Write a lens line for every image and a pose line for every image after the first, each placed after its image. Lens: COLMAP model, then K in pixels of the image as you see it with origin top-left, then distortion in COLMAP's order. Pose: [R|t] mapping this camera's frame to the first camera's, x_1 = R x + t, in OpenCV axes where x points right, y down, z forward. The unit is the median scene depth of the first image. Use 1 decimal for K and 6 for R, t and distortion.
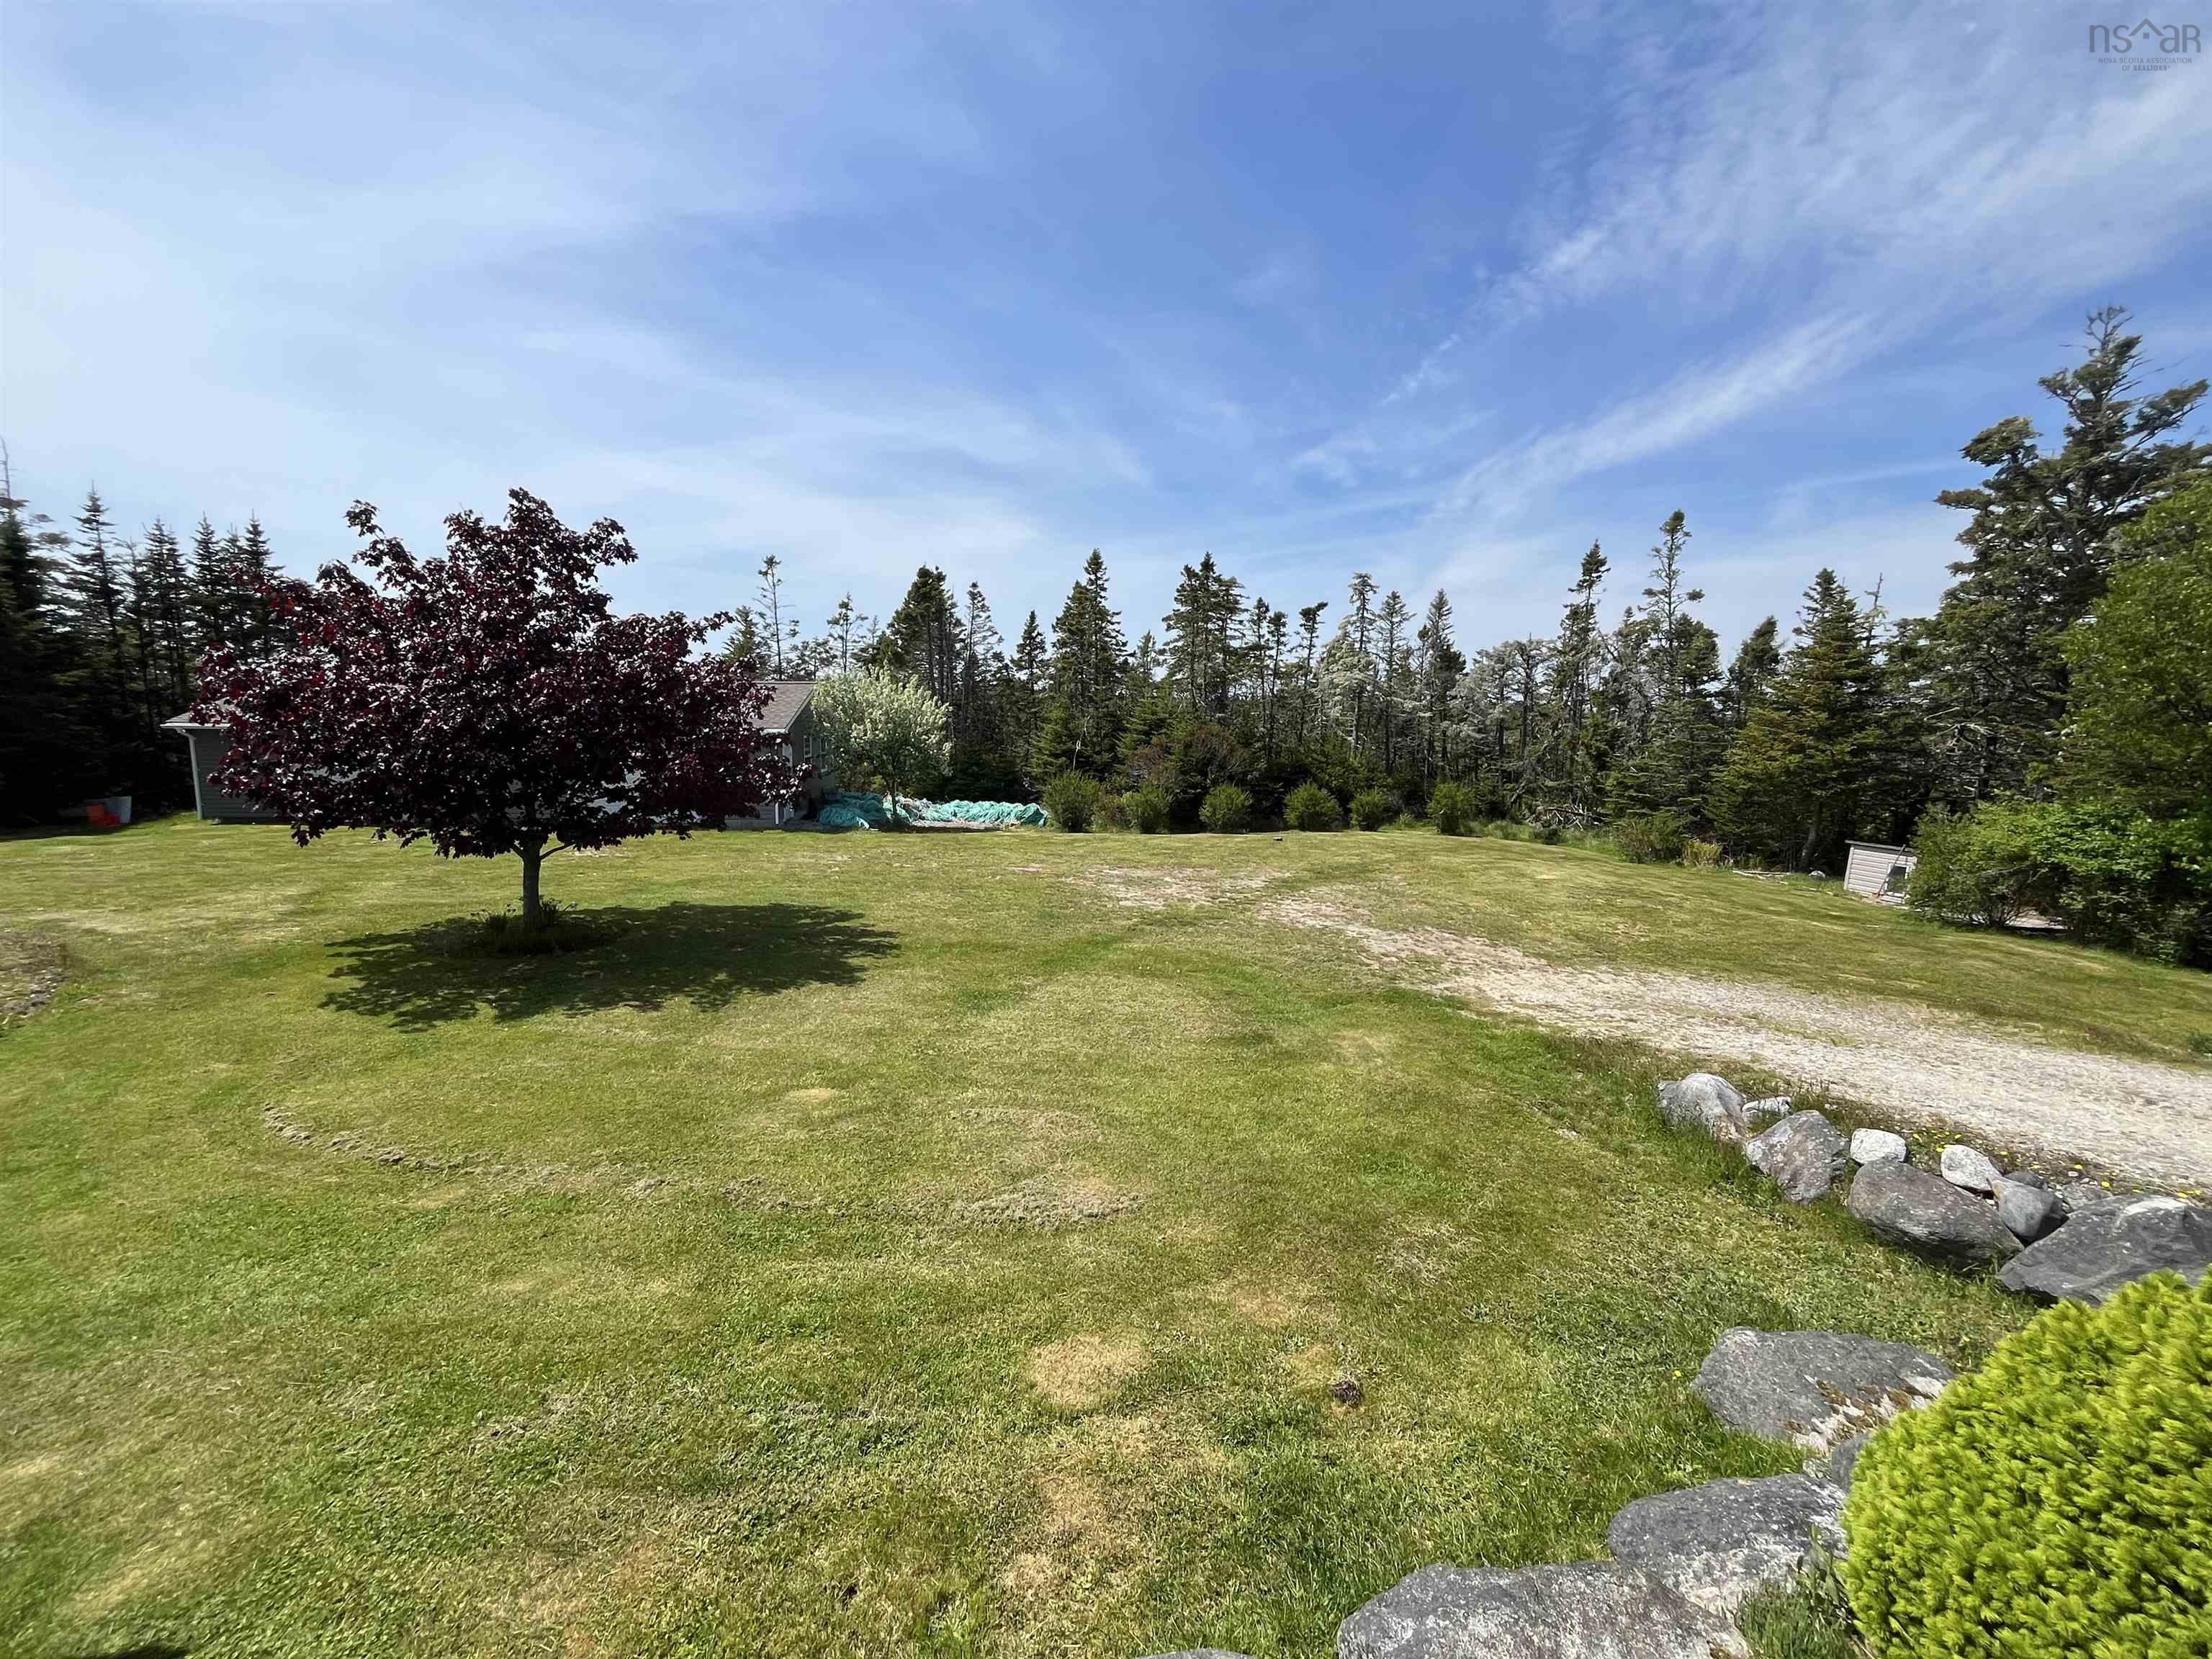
lens RADIAL K [[887.8, 0, 1106.0], [0, 887.8, 829.5], [0, 0, 1]] dist [-0.001134, -0.000178]
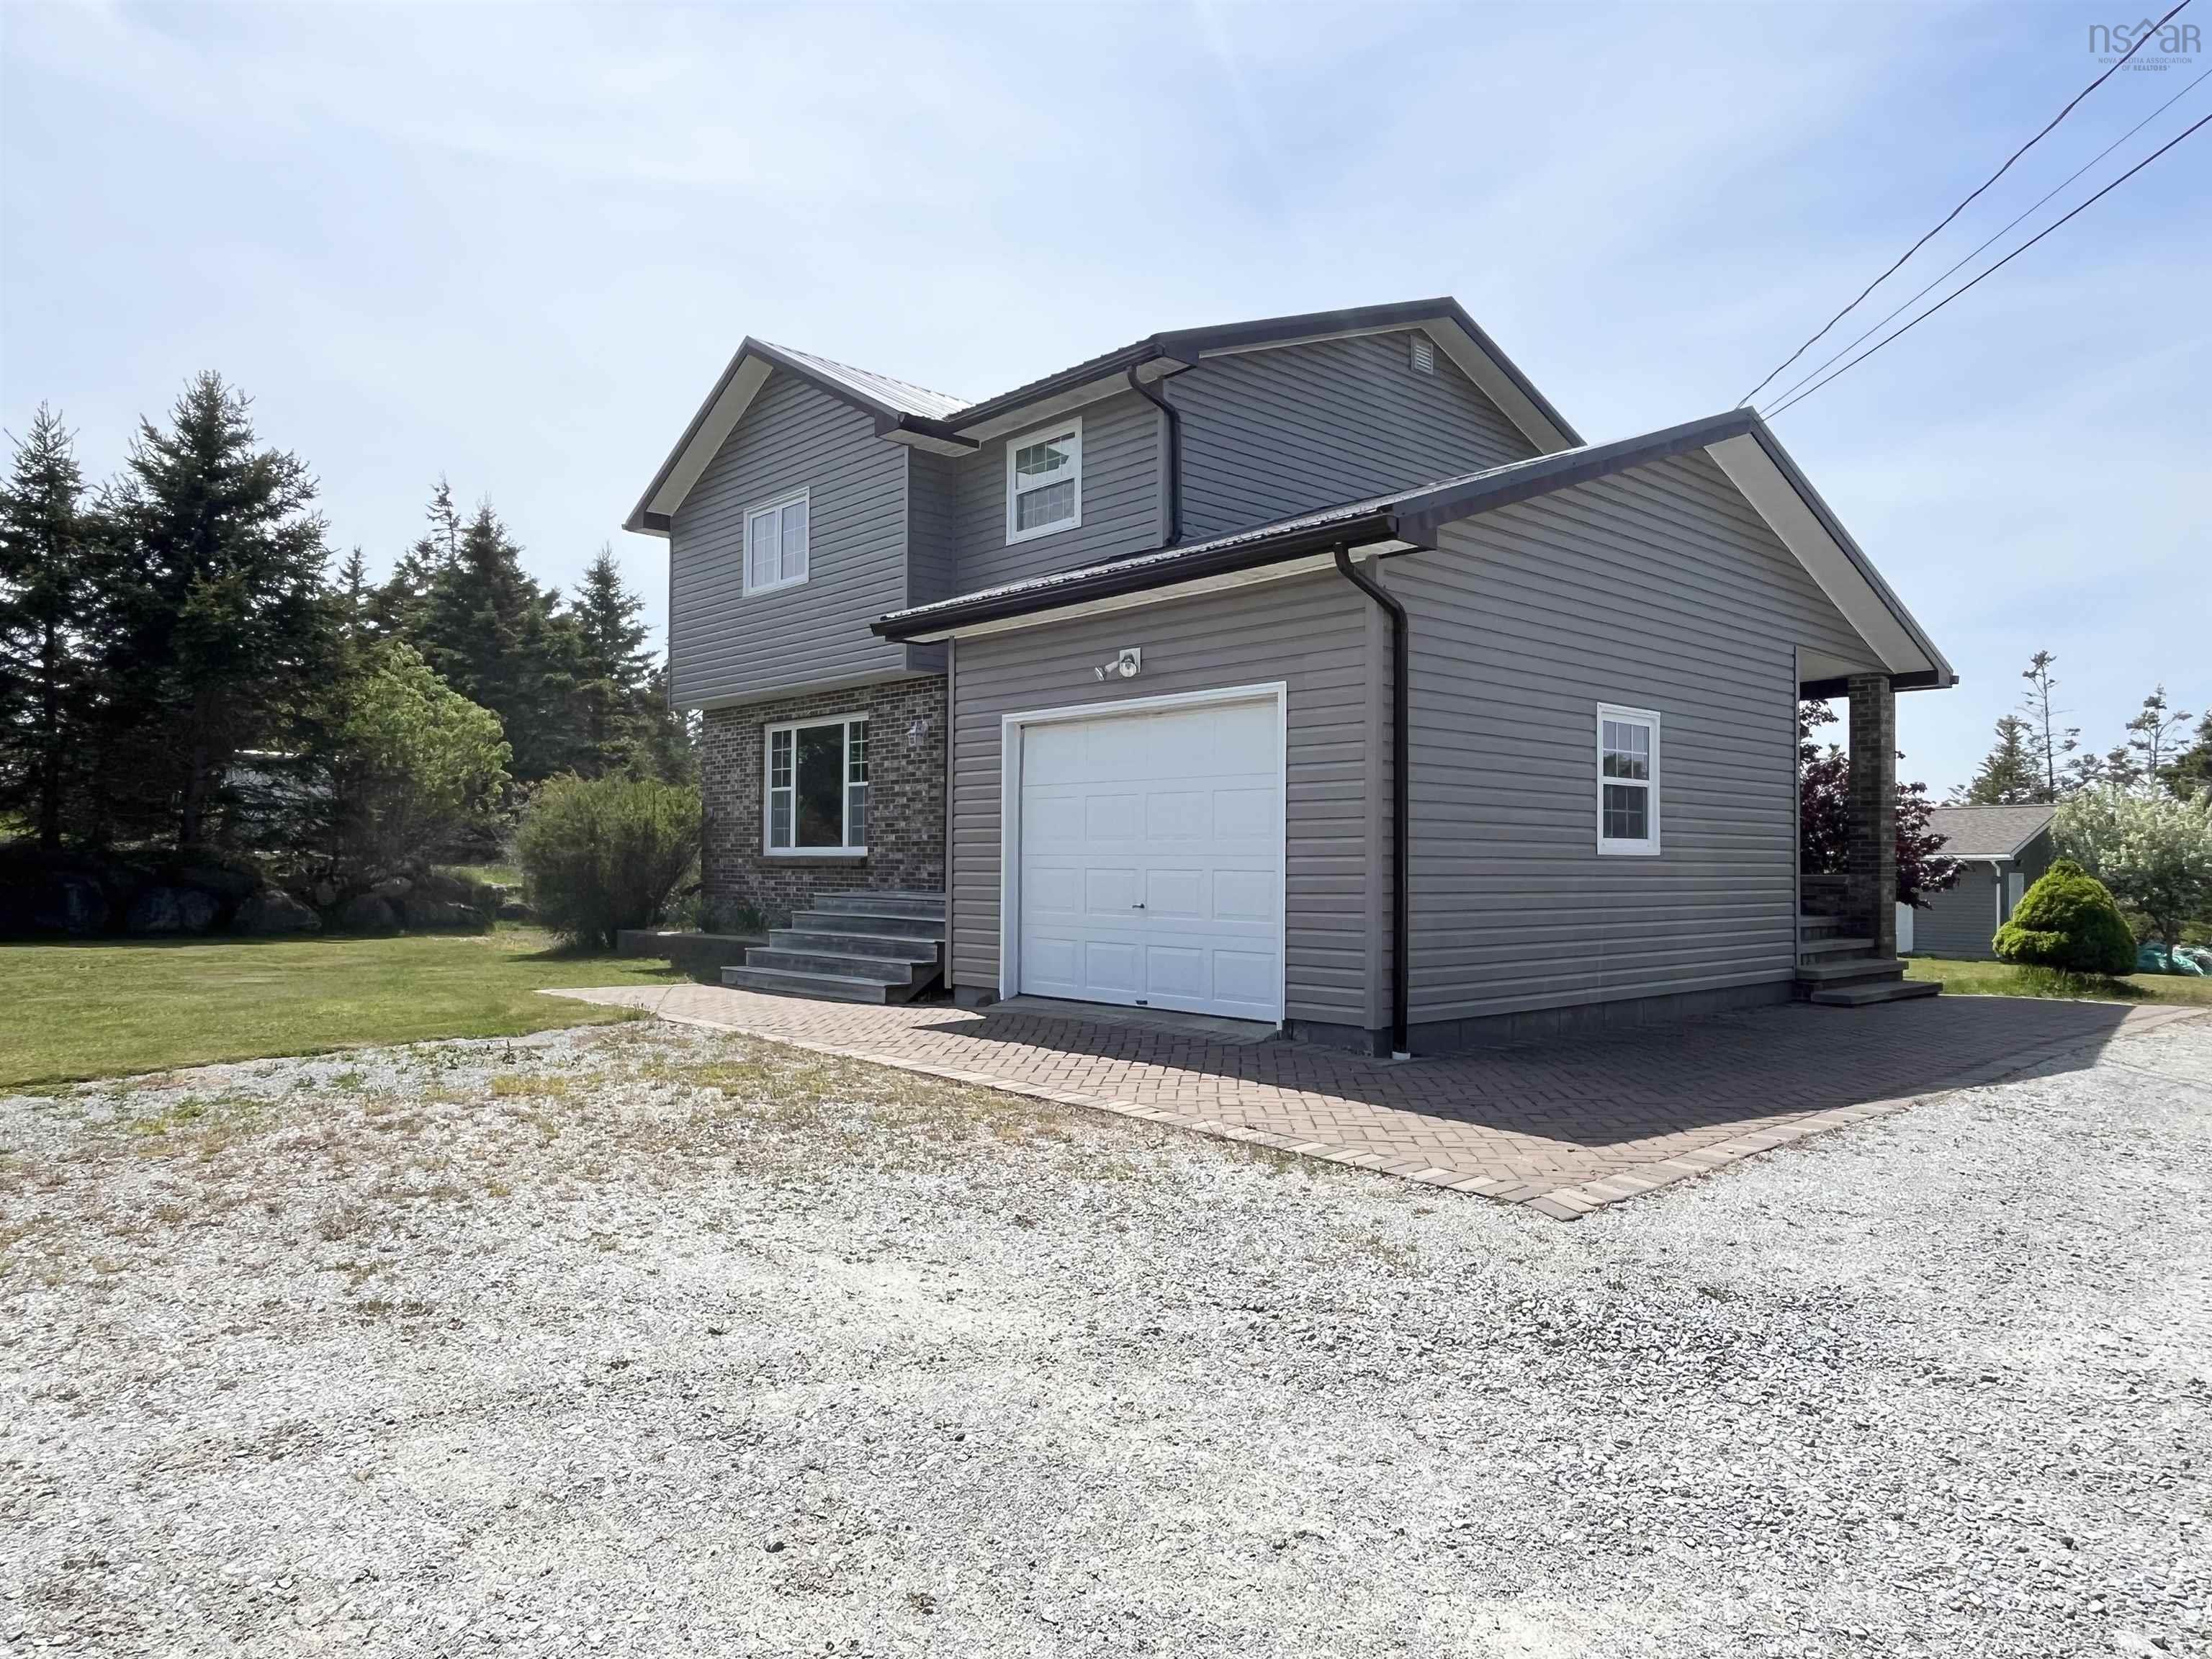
lens RADIAL K [[1437.1, 0, 1096.3], [0, 1437.1, 824.9], [0, 0, 1]] dist [-0.003520, -0.000538]
pose [[0.549240, -0.035516, -0.834909, 0.307861], [-0.105119, 0.988224, -0.111190, 0.103896], [0.829026, 0.148835, 0.539039, -0.505892]]
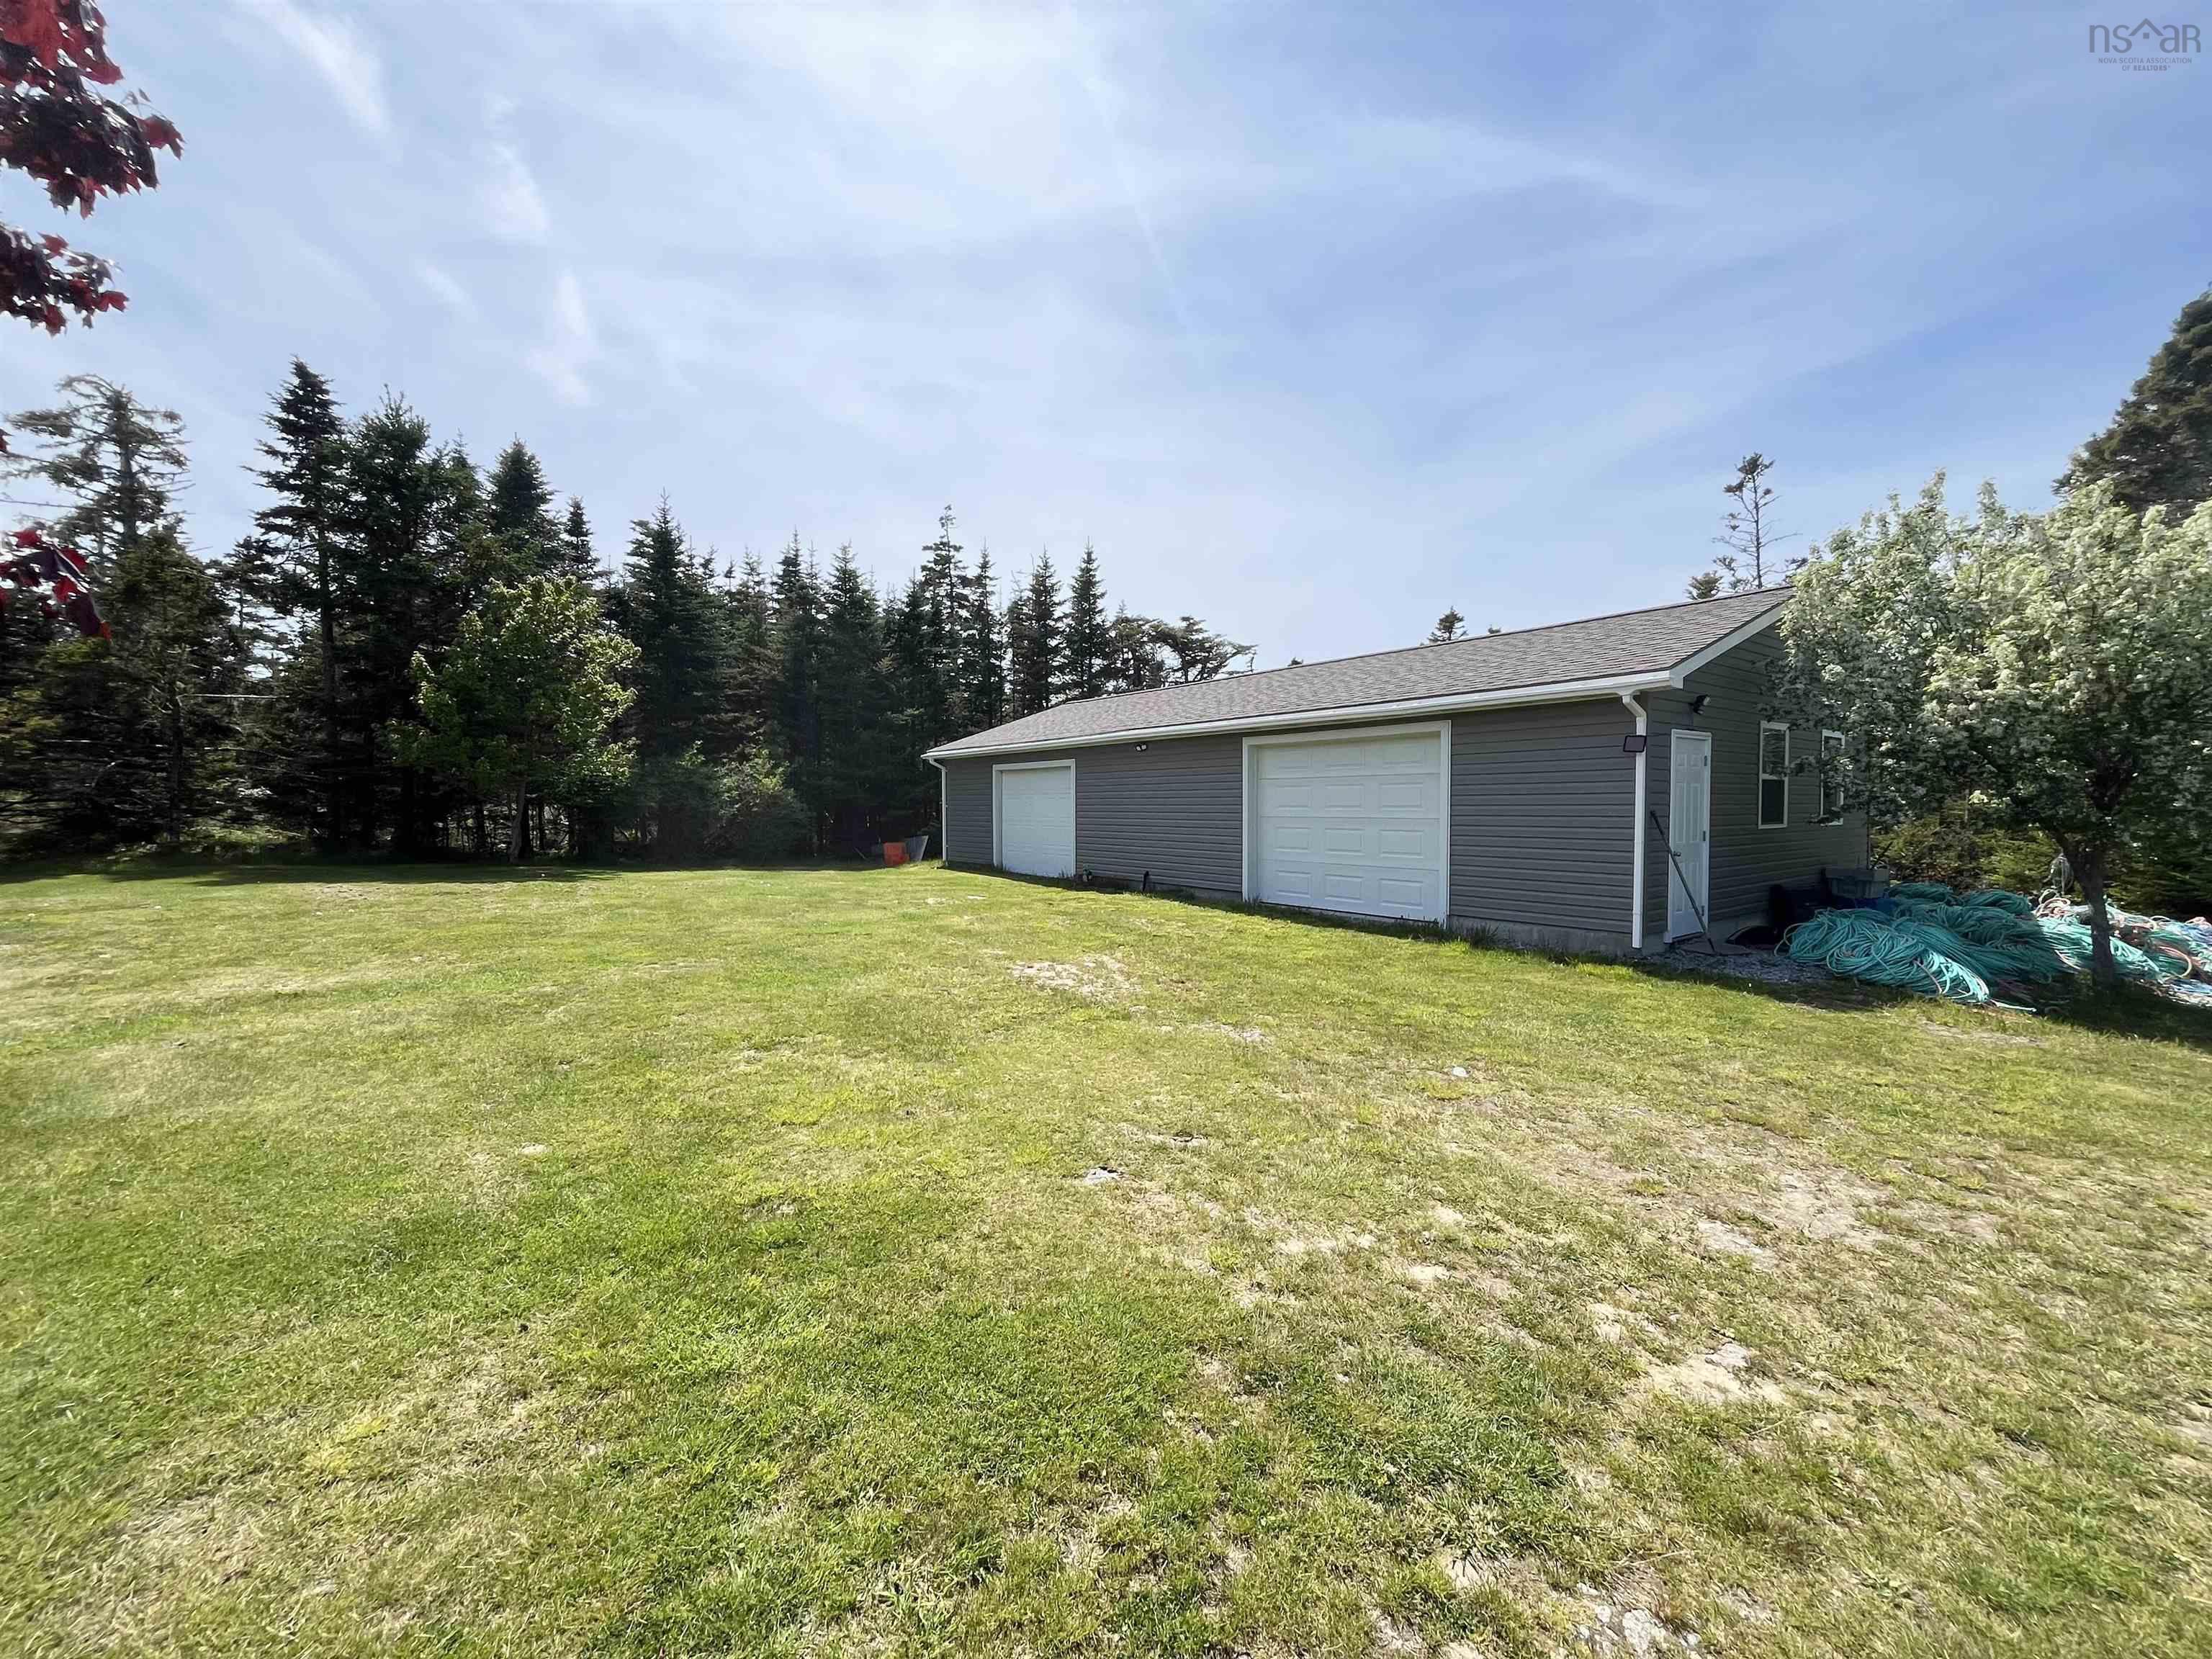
lens RADIAL K [[897.9, 0, 1095.1], [0, 897.9, 828.5], [0, 0, 1]] dist [-0.002606, -0.000042]
pose [[0.518280, 0.008835, -0.855165, -0.154539], [-0.100477, 0.993650, -0.050628, -0.011570], [0.849288, 0.112164, 0.515877, 0.544465]]
